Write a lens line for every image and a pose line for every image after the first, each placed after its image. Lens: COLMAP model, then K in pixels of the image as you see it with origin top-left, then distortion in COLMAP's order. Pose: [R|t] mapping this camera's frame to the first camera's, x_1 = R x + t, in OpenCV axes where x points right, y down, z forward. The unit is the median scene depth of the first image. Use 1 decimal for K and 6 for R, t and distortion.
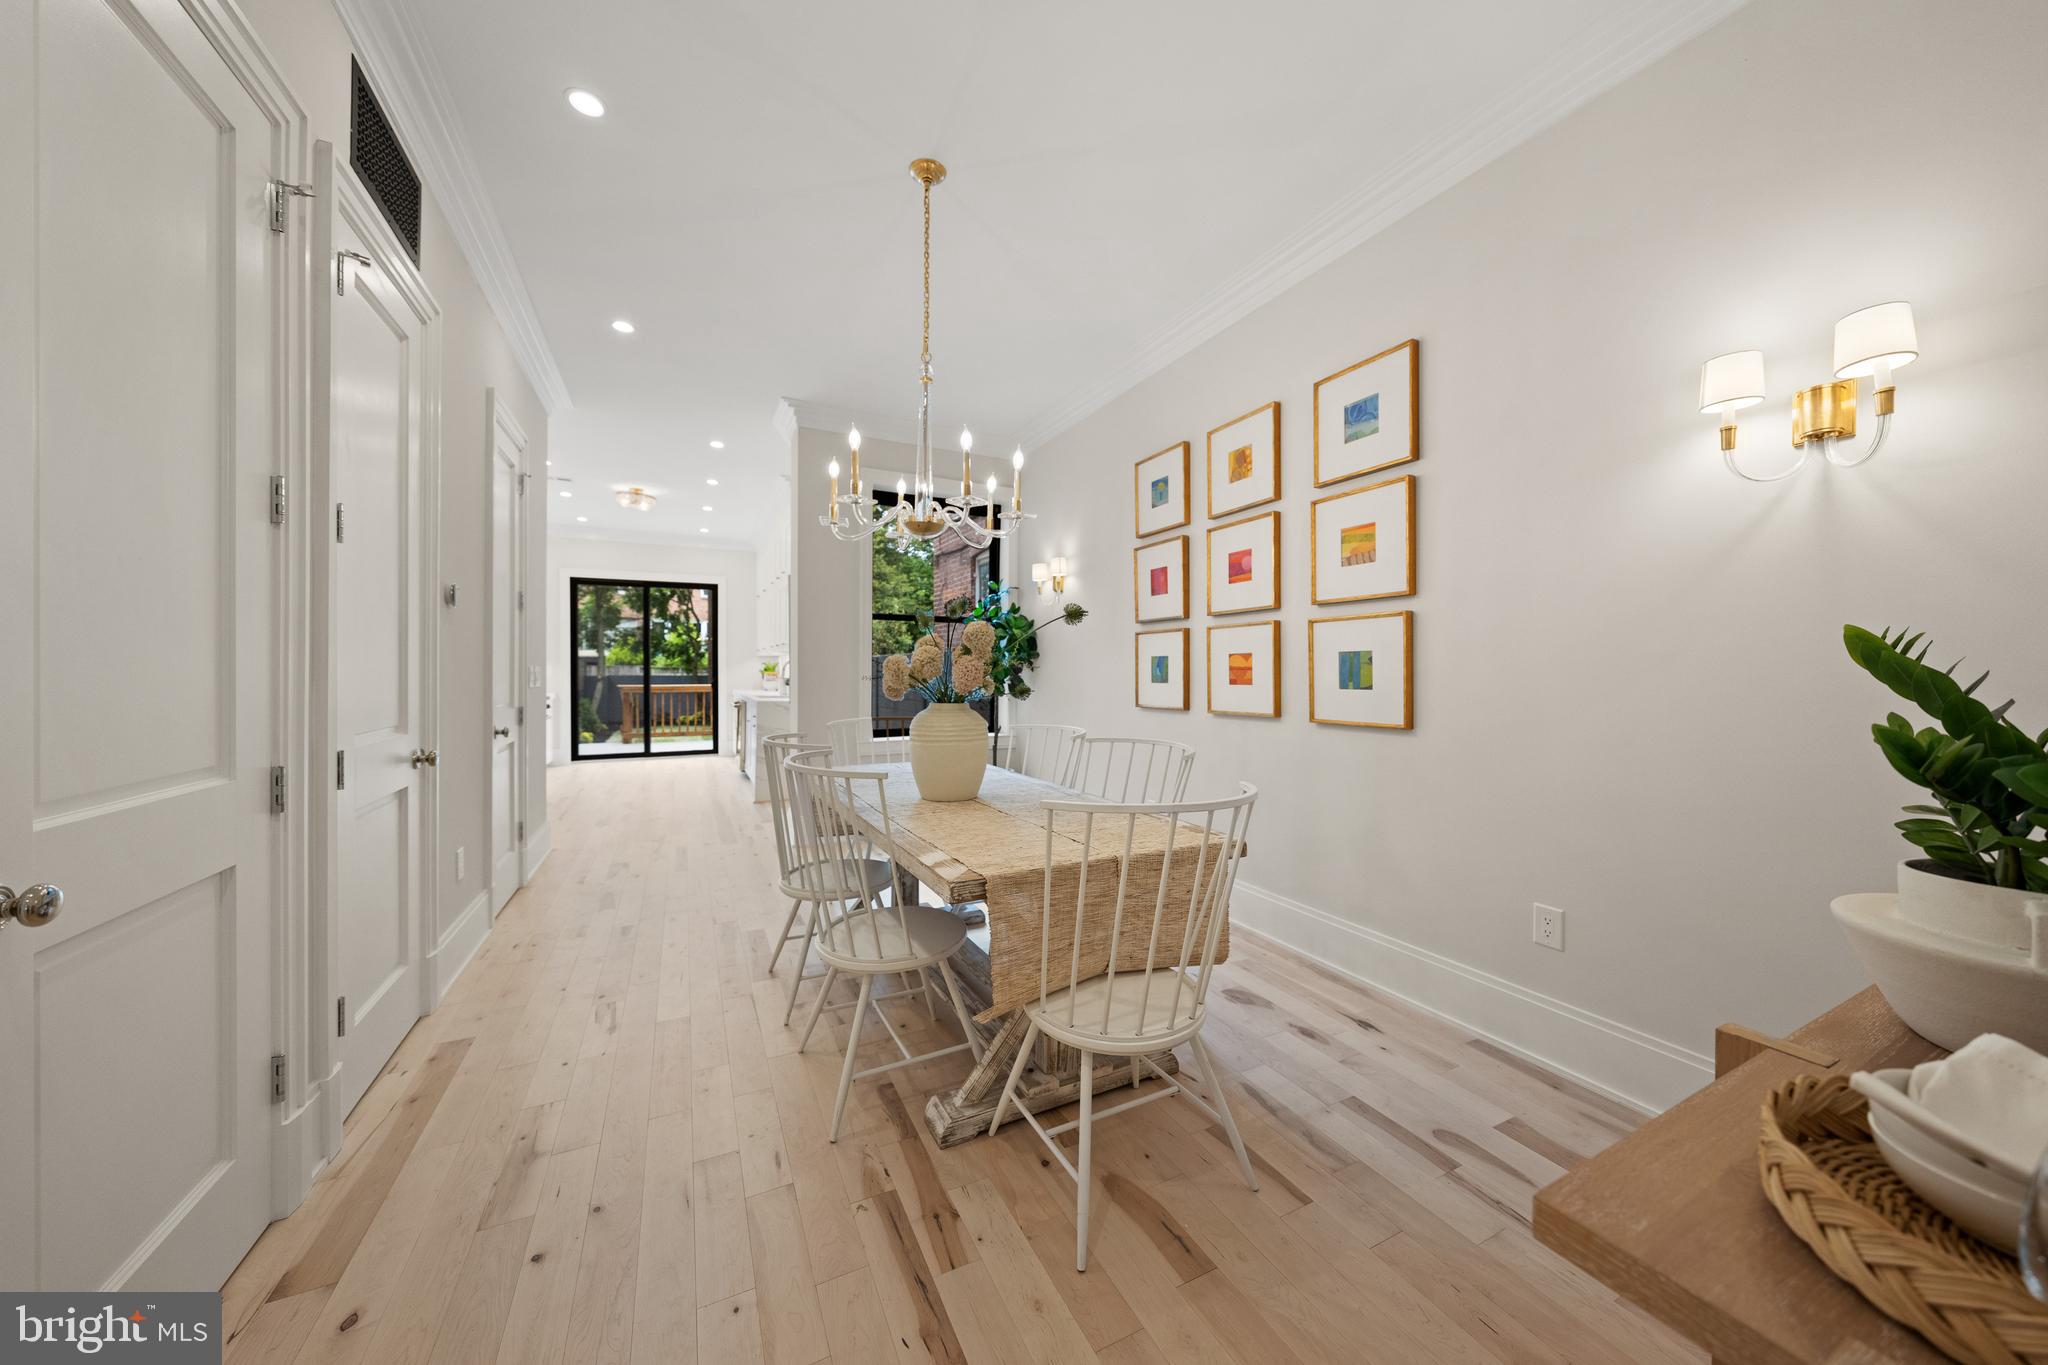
lens RADIAL K [[679.4, 0, 1011.9], [0, 679.4, 672.3], [0, 0, 1]] dist [-0.000730, -0.000065]
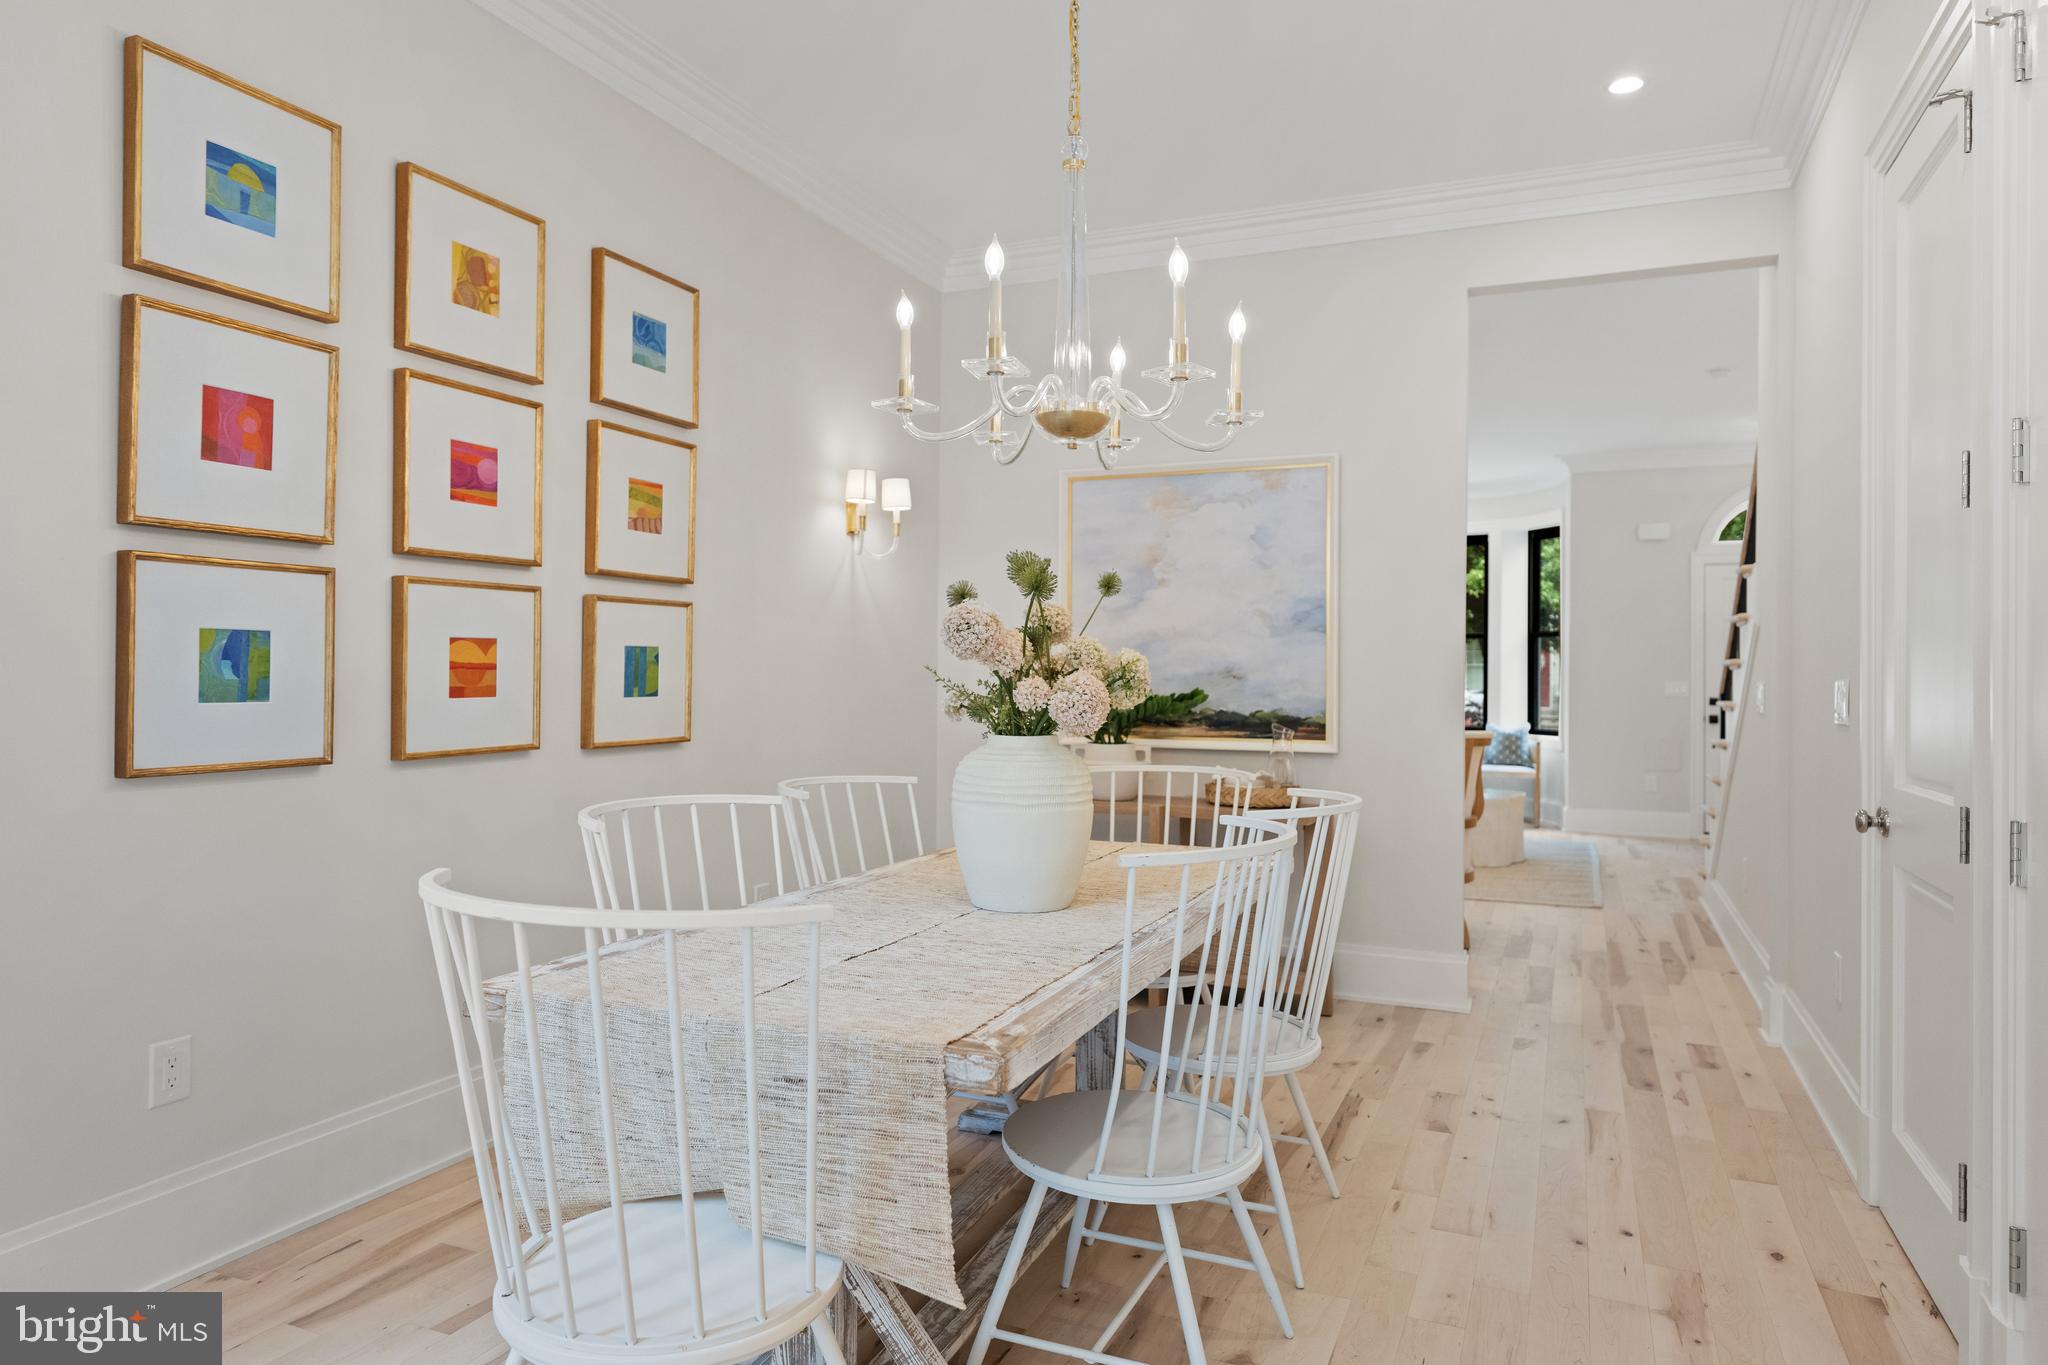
lens RADIAL K [[1251.9, 0, 1015.8], [0, 1251.9, 677.8], [0, 0, 1]] dist [-0.008554, -0.002214]
pose [[-0.645989, -0.010750, 0.763271, -0.693113], [-0.009640, 0.999936, 0.005924, -0.006851], [-0.763286, -0.003531, -0.646052, 1.330005]]
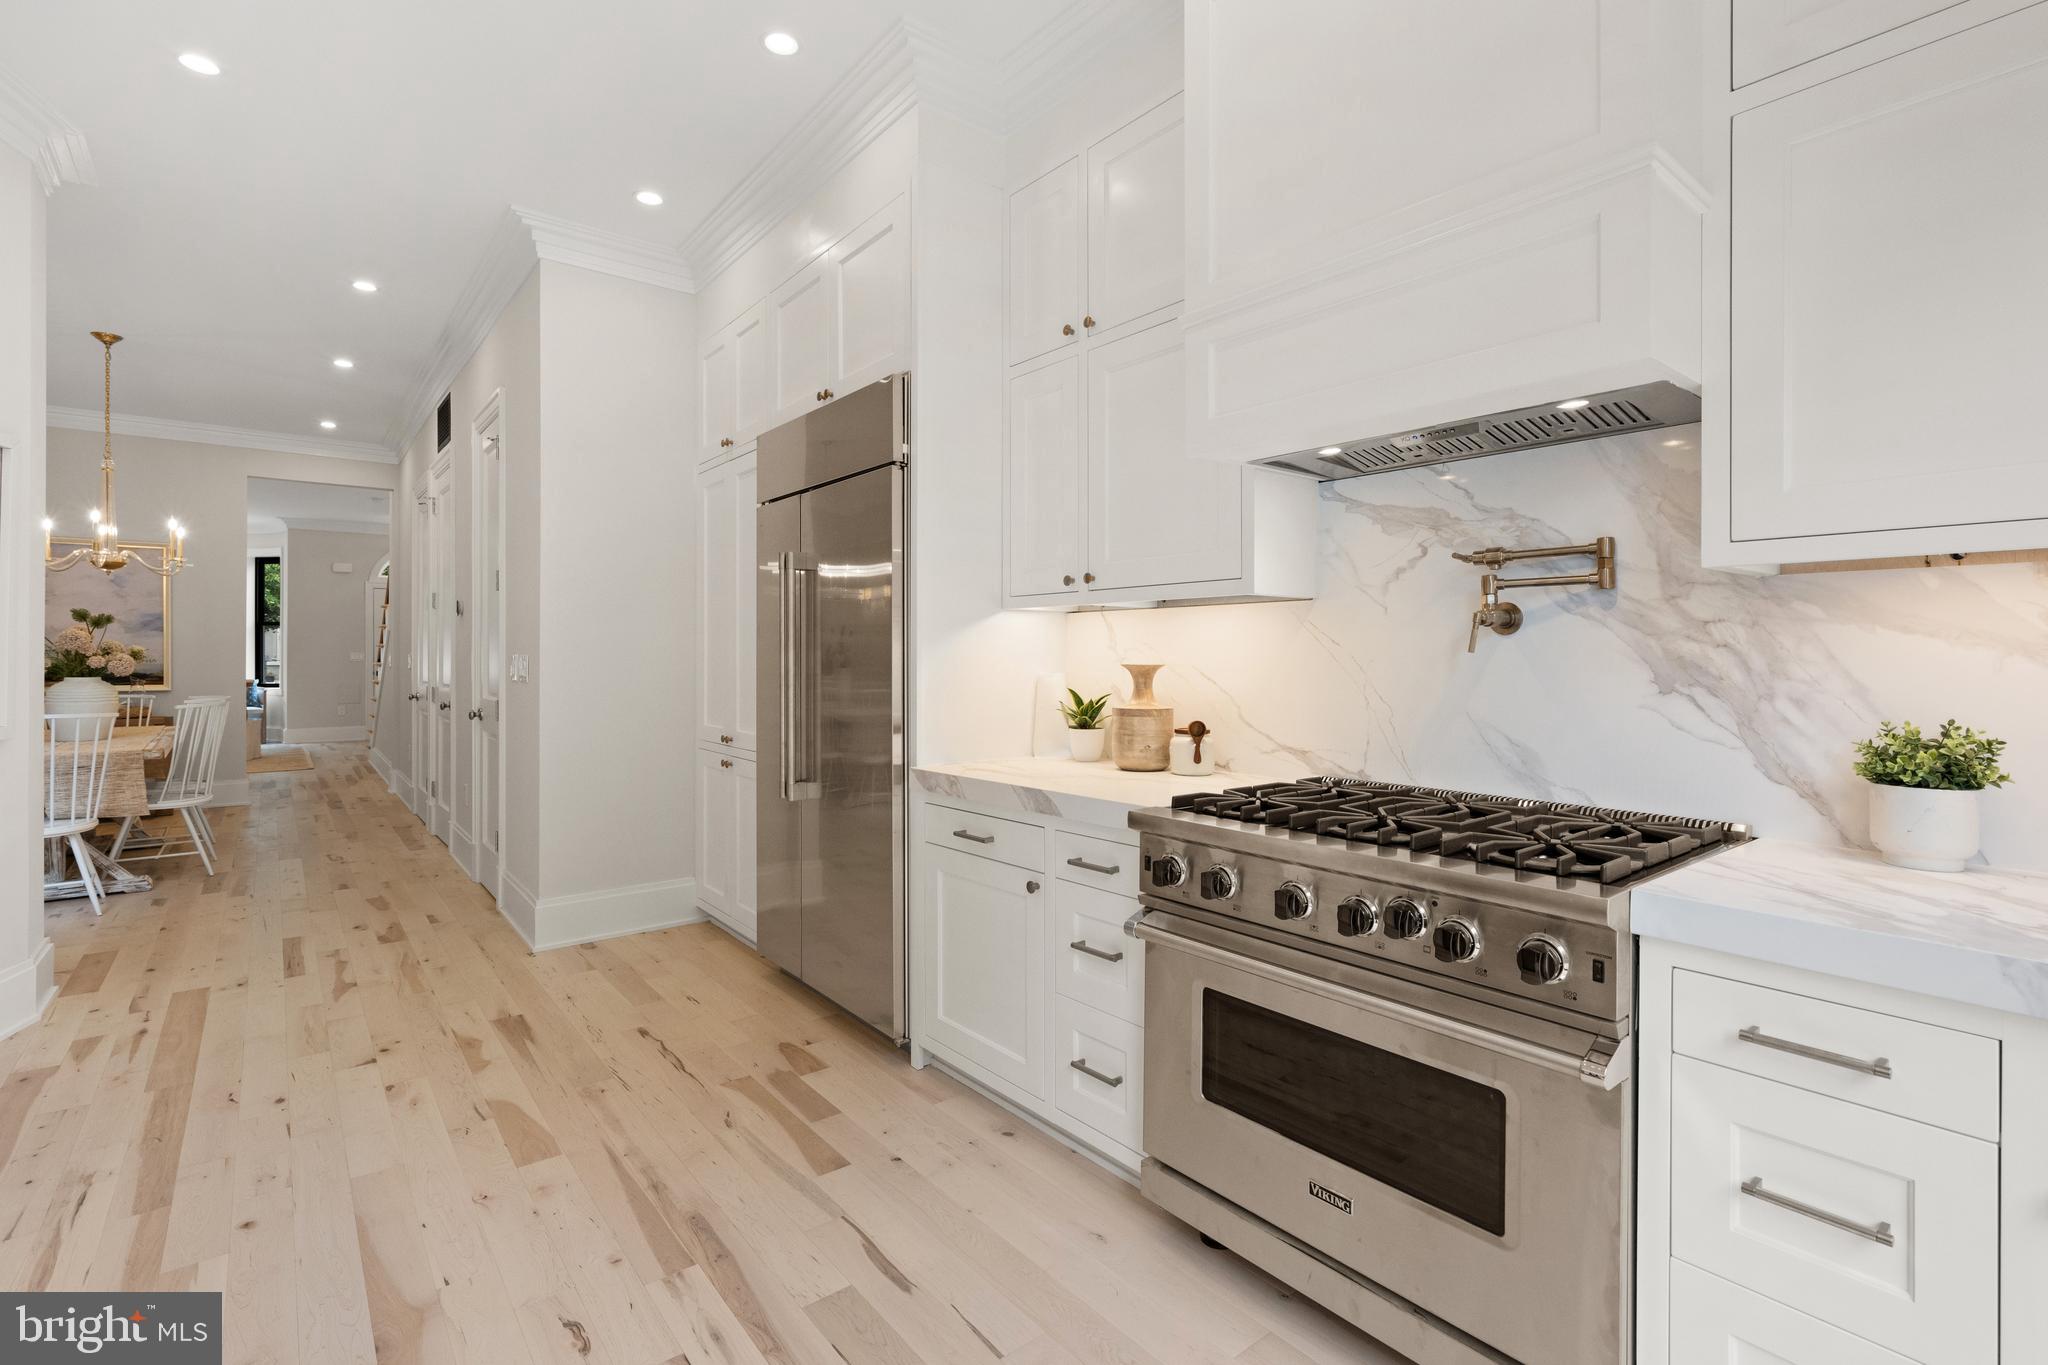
lens RADIAL K [[952.0, 0, 1023.4], [0, 952.0, 645.8], [0, 0, 1]] dist [-0.000275, -0.000008]
pose [[-0.975663, -0.008747, -0.219103, -1.312460], [-0.007600, 0.999953, -0.006074, -0.021933], [0.219146, -0.004260, -0.975683, 2.771959]]
